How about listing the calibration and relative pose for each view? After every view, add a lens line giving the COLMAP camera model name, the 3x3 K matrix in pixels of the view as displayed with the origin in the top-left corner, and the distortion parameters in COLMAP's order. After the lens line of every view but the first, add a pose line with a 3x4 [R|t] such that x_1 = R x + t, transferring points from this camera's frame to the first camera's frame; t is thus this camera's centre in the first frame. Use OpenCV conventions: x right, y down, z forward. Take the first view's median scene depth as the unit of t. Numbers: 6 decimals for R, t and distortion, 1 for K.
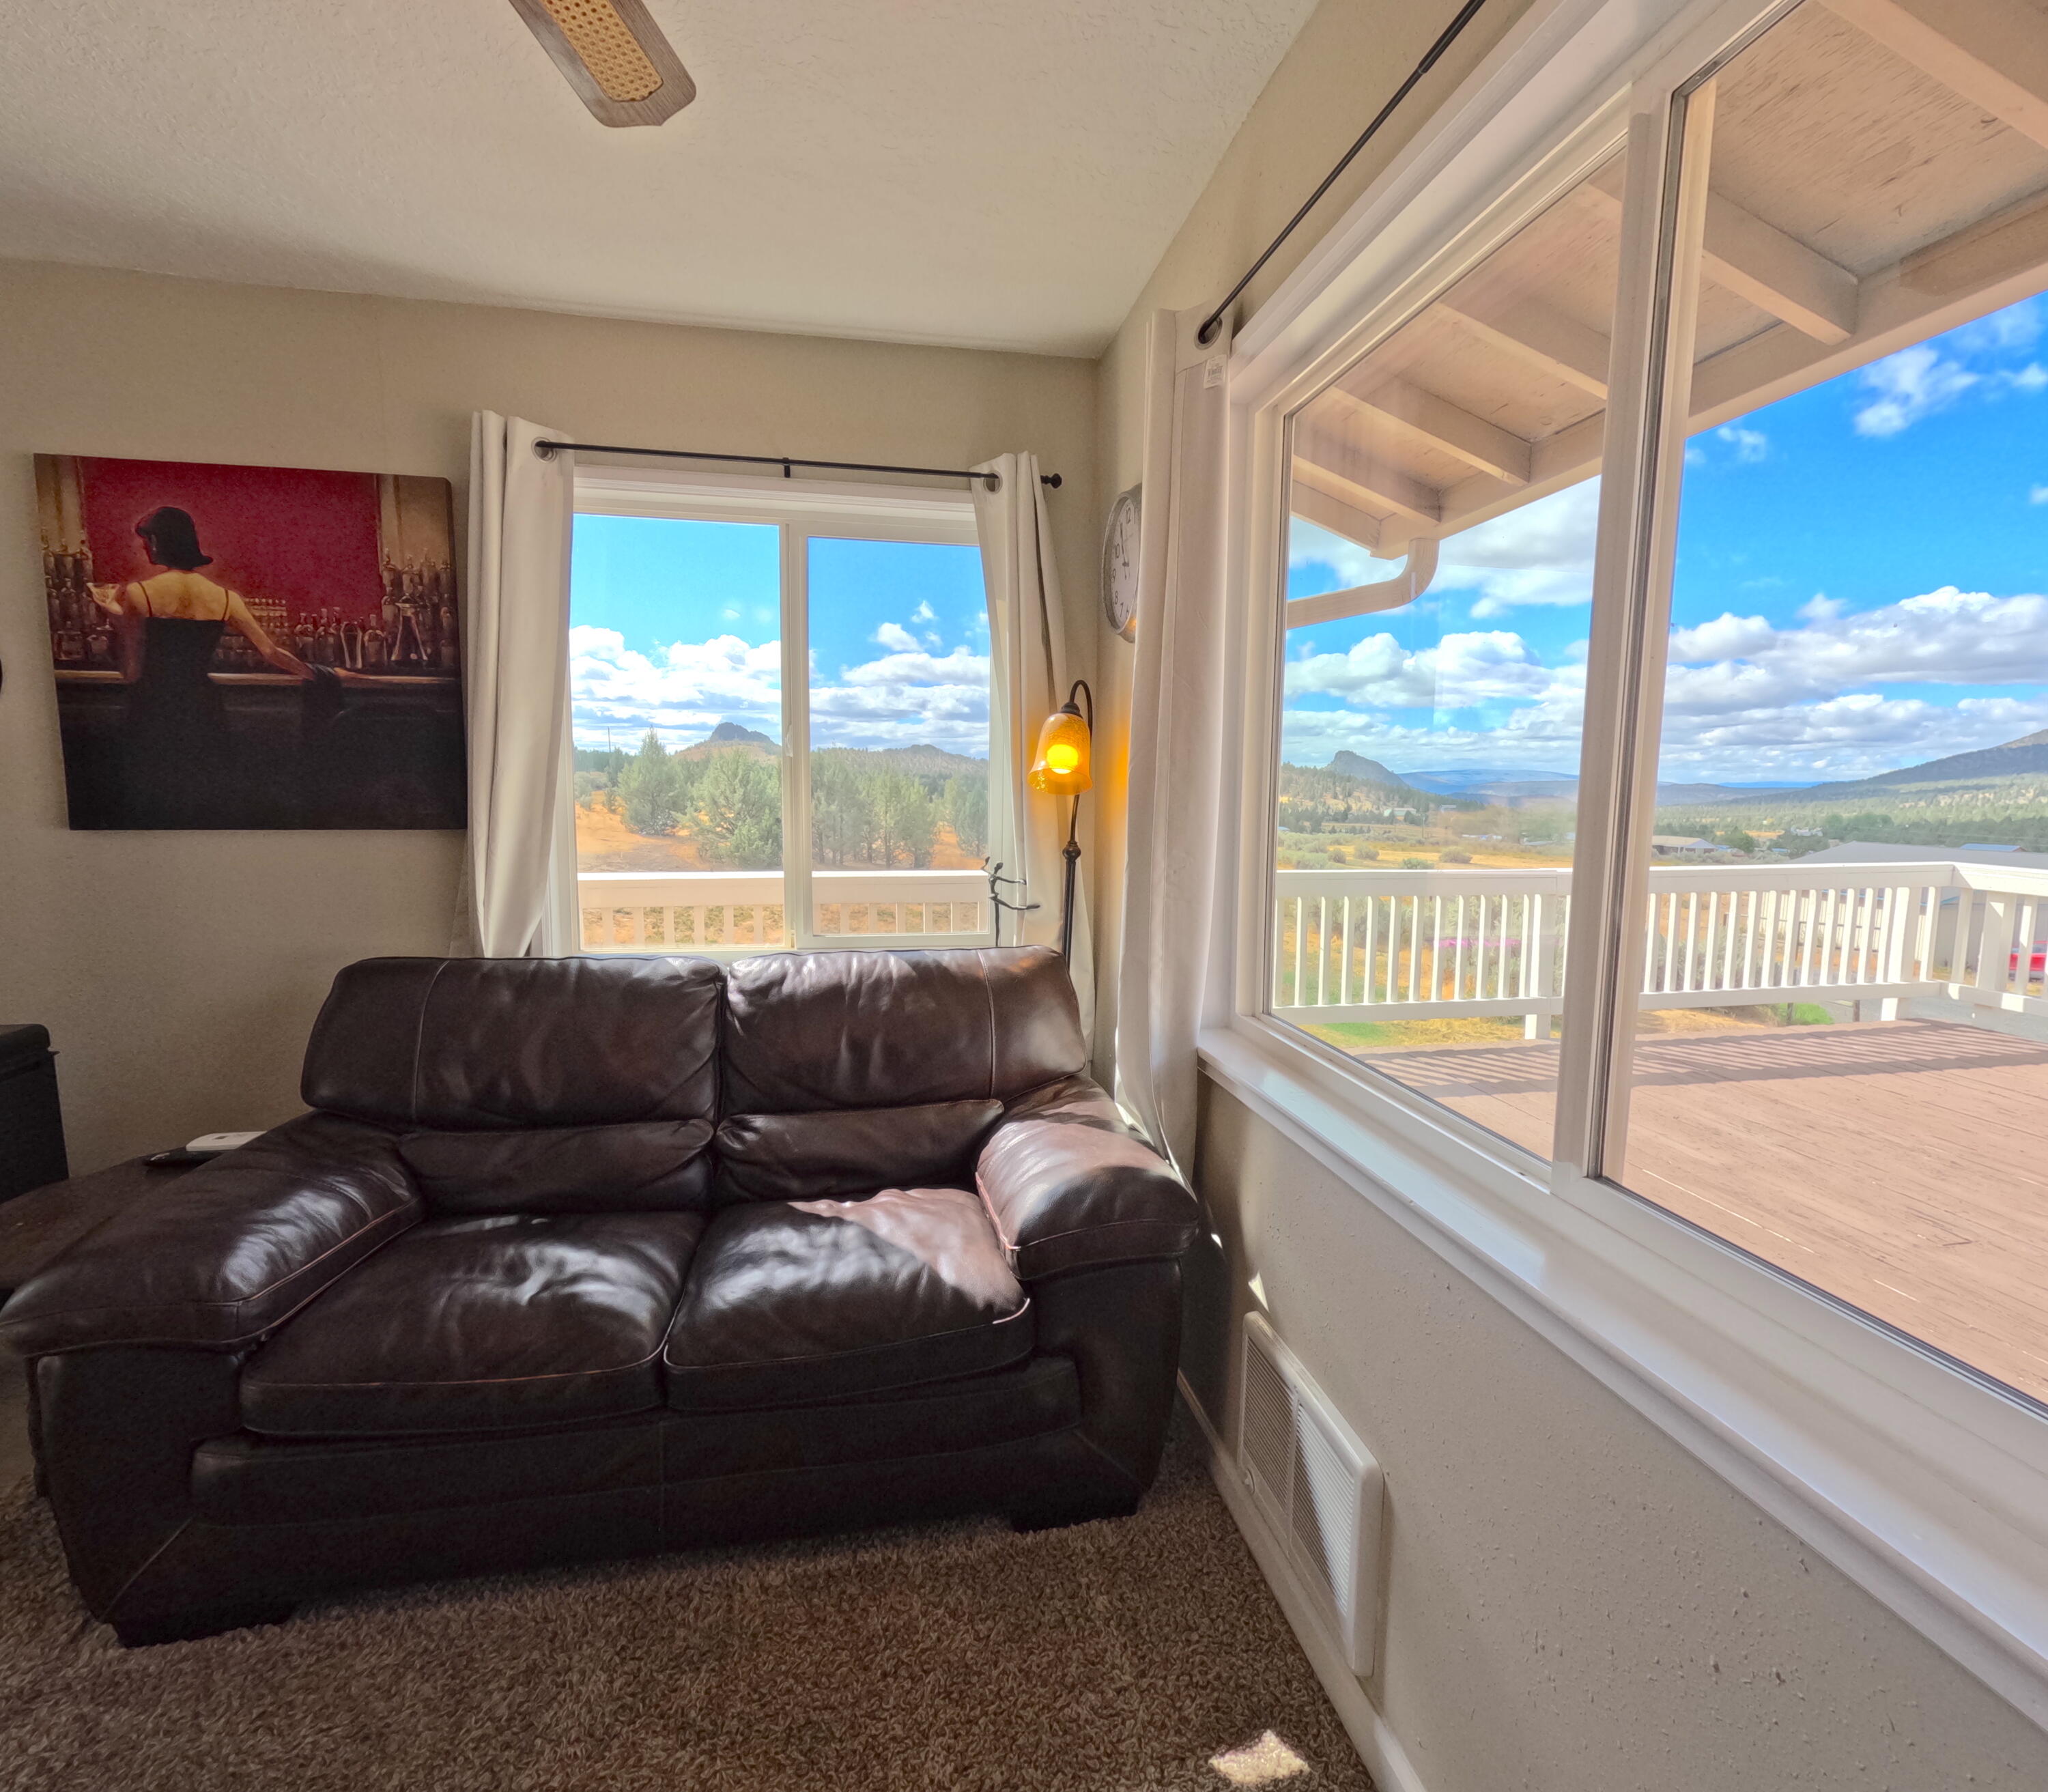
lens RADIAL K [[973.5, 0, 1022.1], [0, 973.5, 898.6], [0, 0, 1]] dist [-0.001135, -0.000039]
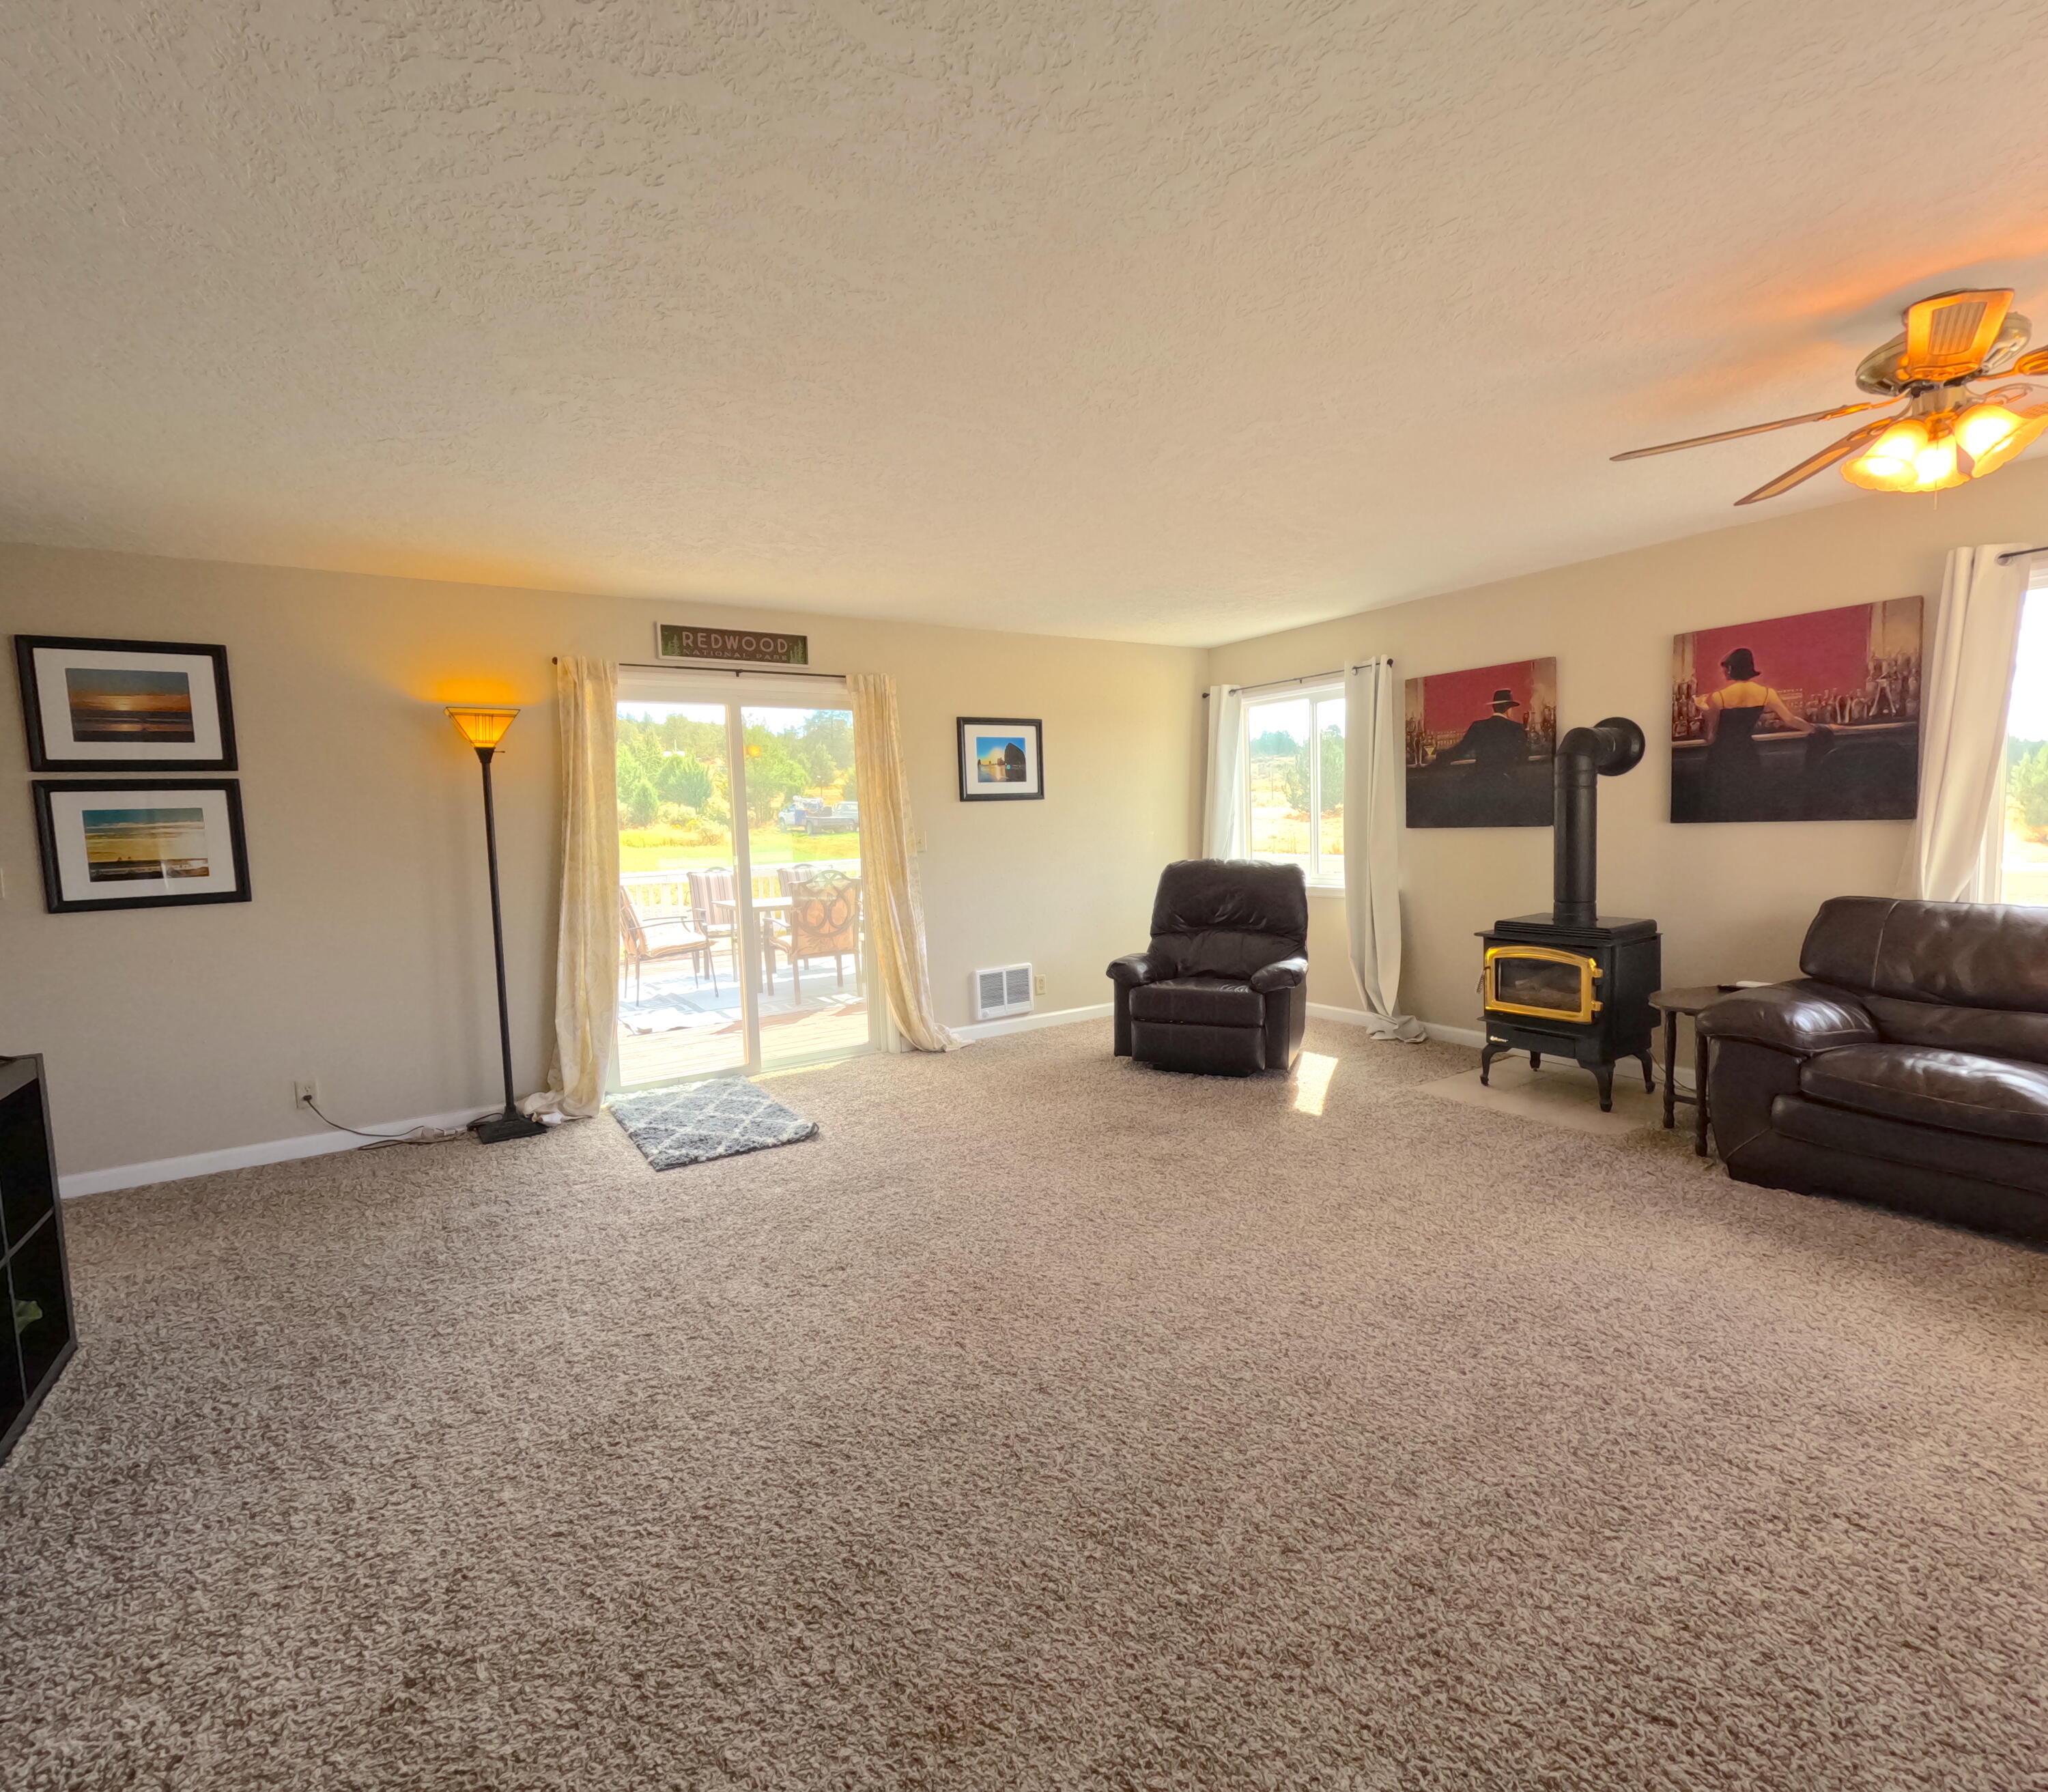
lens RADIAL K [[973.5, 0, 1022.1], [0, 973.5, 898.6], [0, 0, 1]] dist [-0.001135, -0.000039]
pose [[0.383256, 0.057079, -0.921877, 0.337158], [-0.056260, 0.997678, 0.038383, 0.080047], [0.921927, 0.037155, 0.385577, -0.955591]]
